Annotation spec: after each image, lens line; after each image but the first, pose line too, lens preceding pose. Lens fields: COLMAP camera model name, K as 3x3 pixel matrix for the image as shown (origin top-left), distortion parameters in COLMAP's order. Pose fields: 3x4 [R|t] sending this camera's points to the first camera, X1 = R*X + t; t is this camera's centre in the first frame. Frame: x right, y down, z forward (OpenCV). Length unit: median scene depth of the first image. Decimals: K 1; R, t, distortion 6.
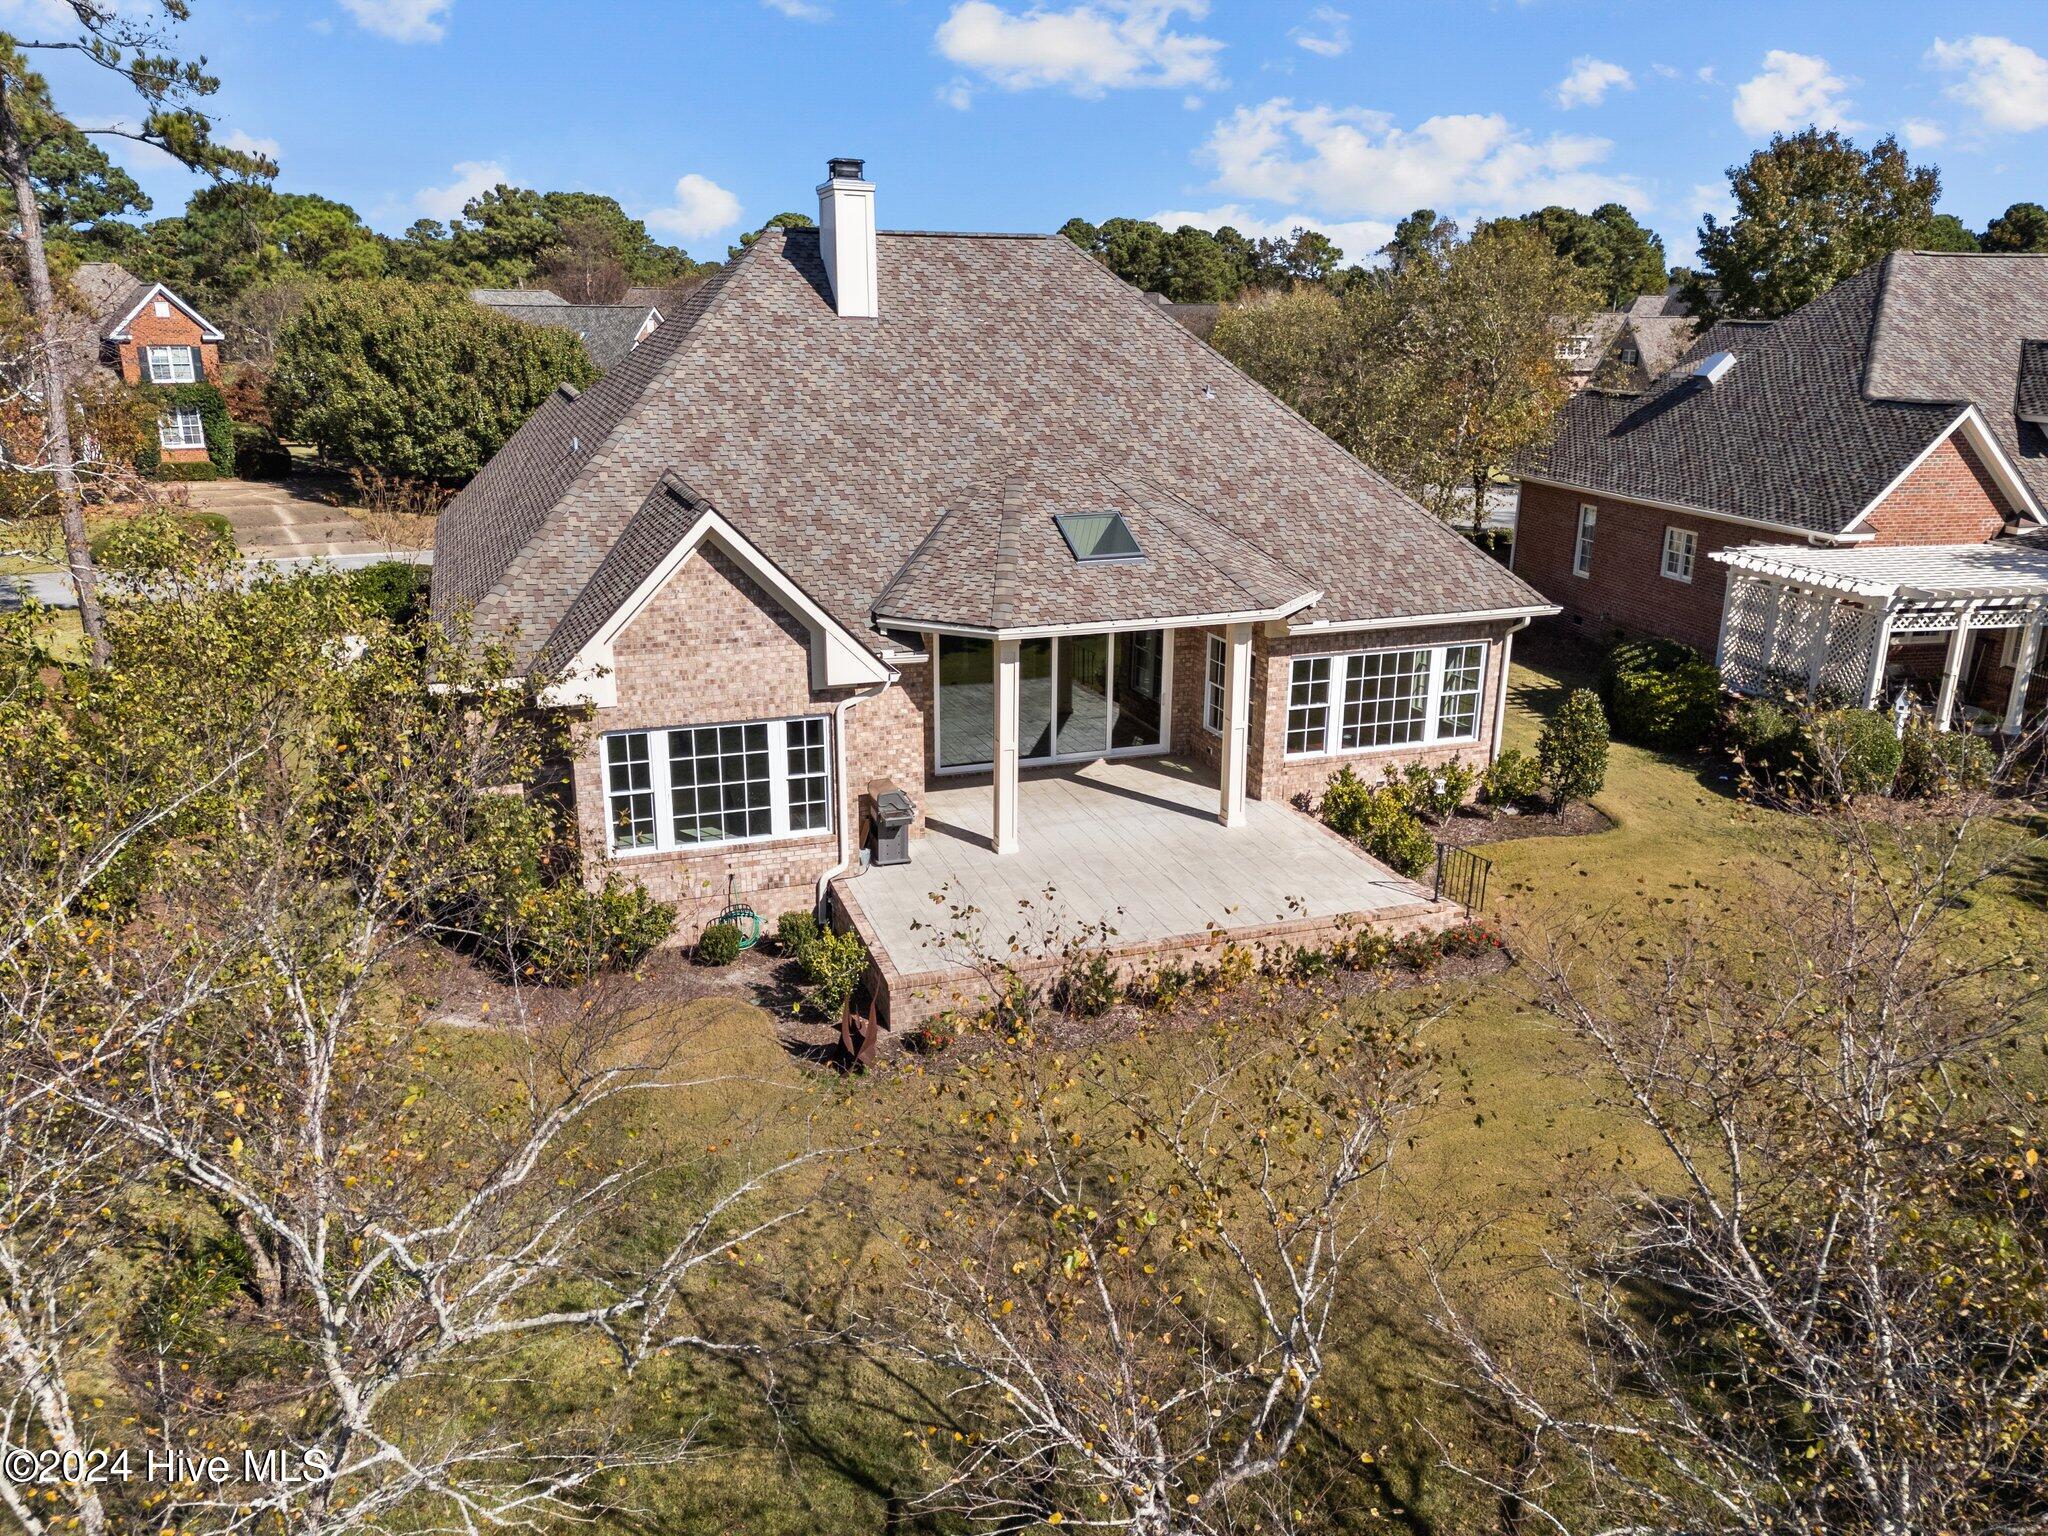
lens RADIAL K [[1448.2, 0, 1032.3], [0, 1448.2, 845.2], [0, 0, 1]] dist [0.057325, -0.068975]
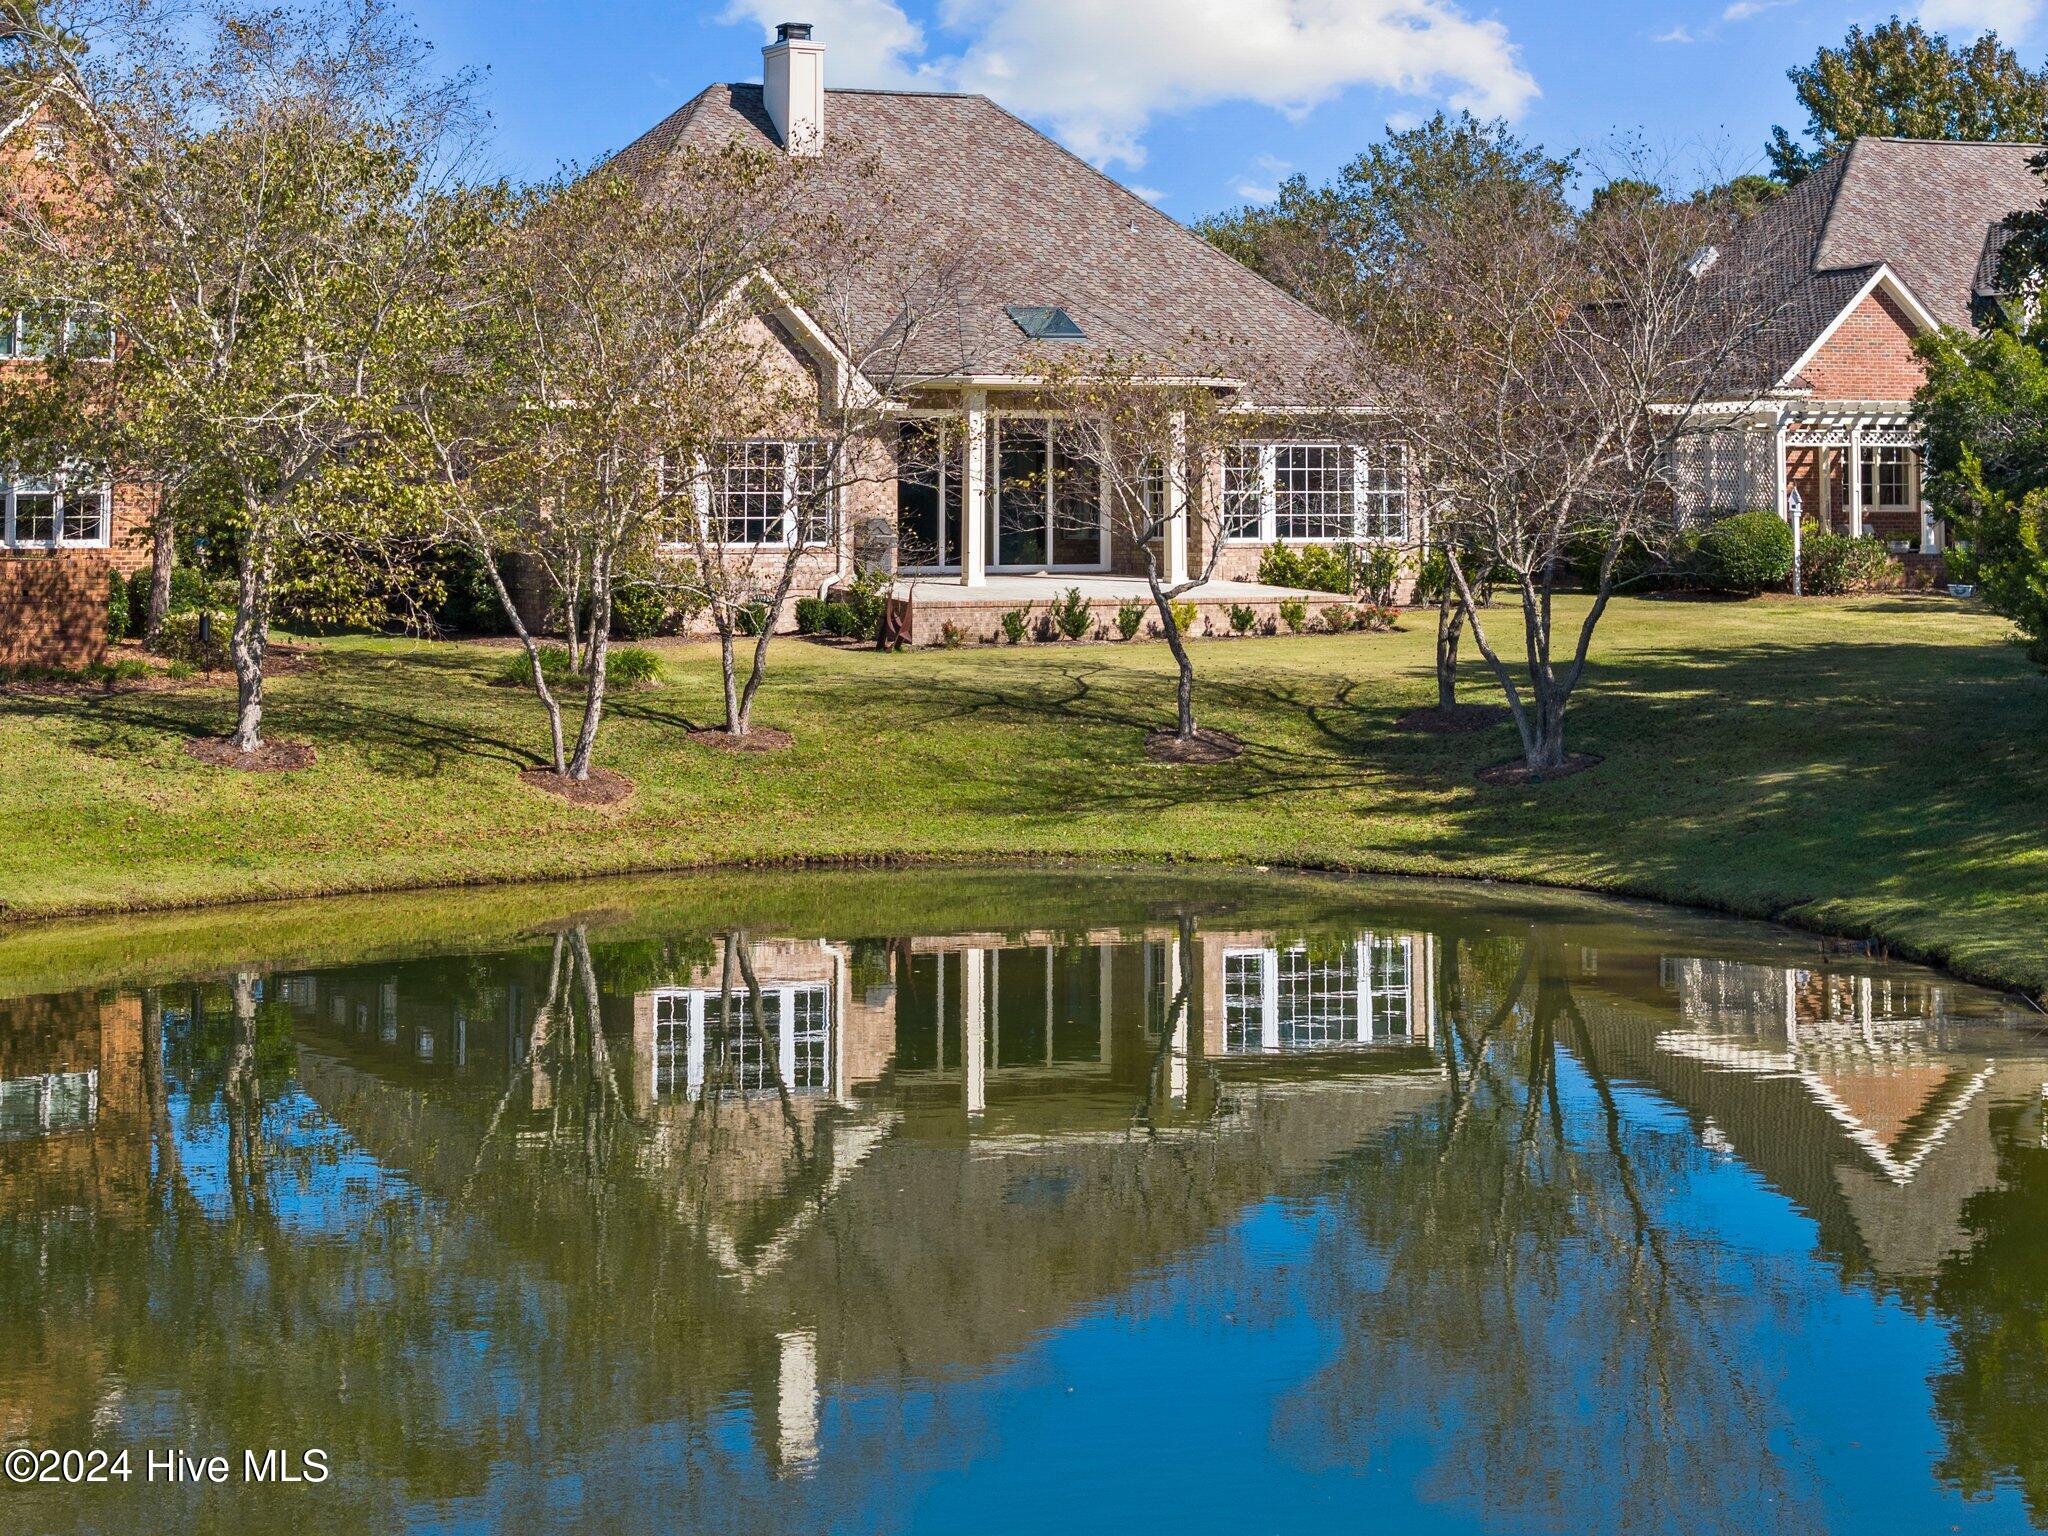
lens RADIAL K [[3774.3, 0, 1024.0], [0, 3774.3, 768.0], [0, 0, 1]] dist [-0.145749, 0.446366]
pose [[0.994926, -0.013699, 0.099671, -0.237231], [0.039100, 0.965457, -0.257611, 0.776642], [-0.092699, 0.260201, 0.961094, -1.528713]]
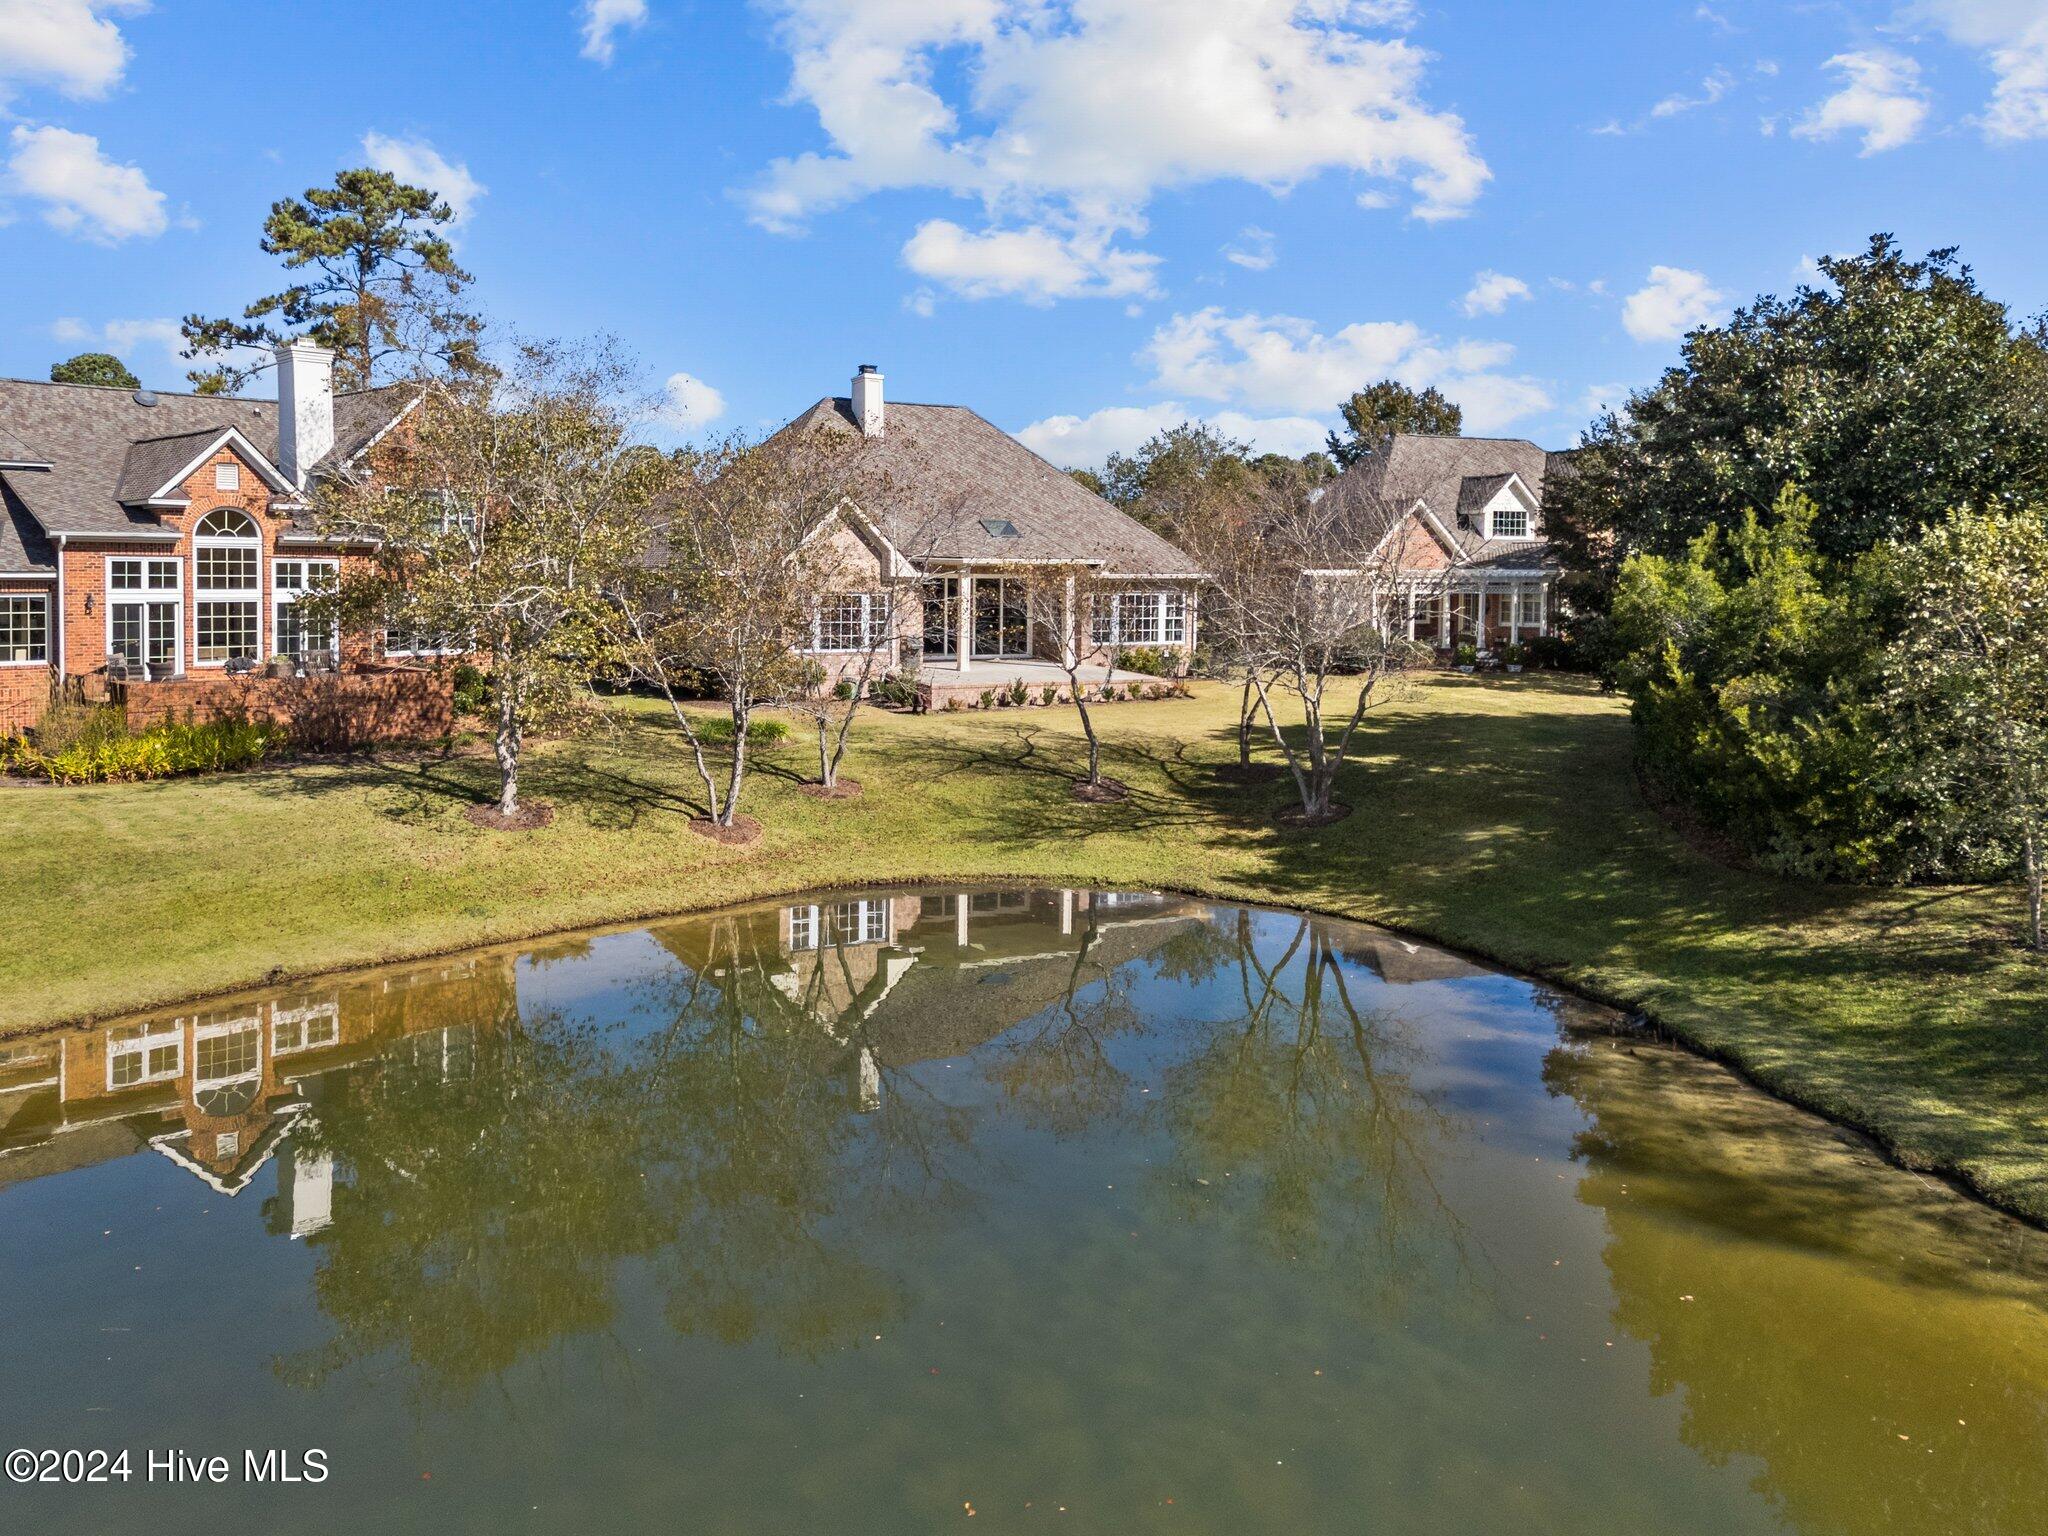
lens RADIAL K [[1438.9, 0, 1024.0], [0, 1438.9, 768.0], [0, 0, 1]] dist [0.081635, -0.334260]
pose [[0.990211, -0.014684, 0.138807, -0.195729], [0.042237, 0.979350, -0.197710, 0.490110], [-0.133037, 0.201637, 0.970383, -0.880034]]
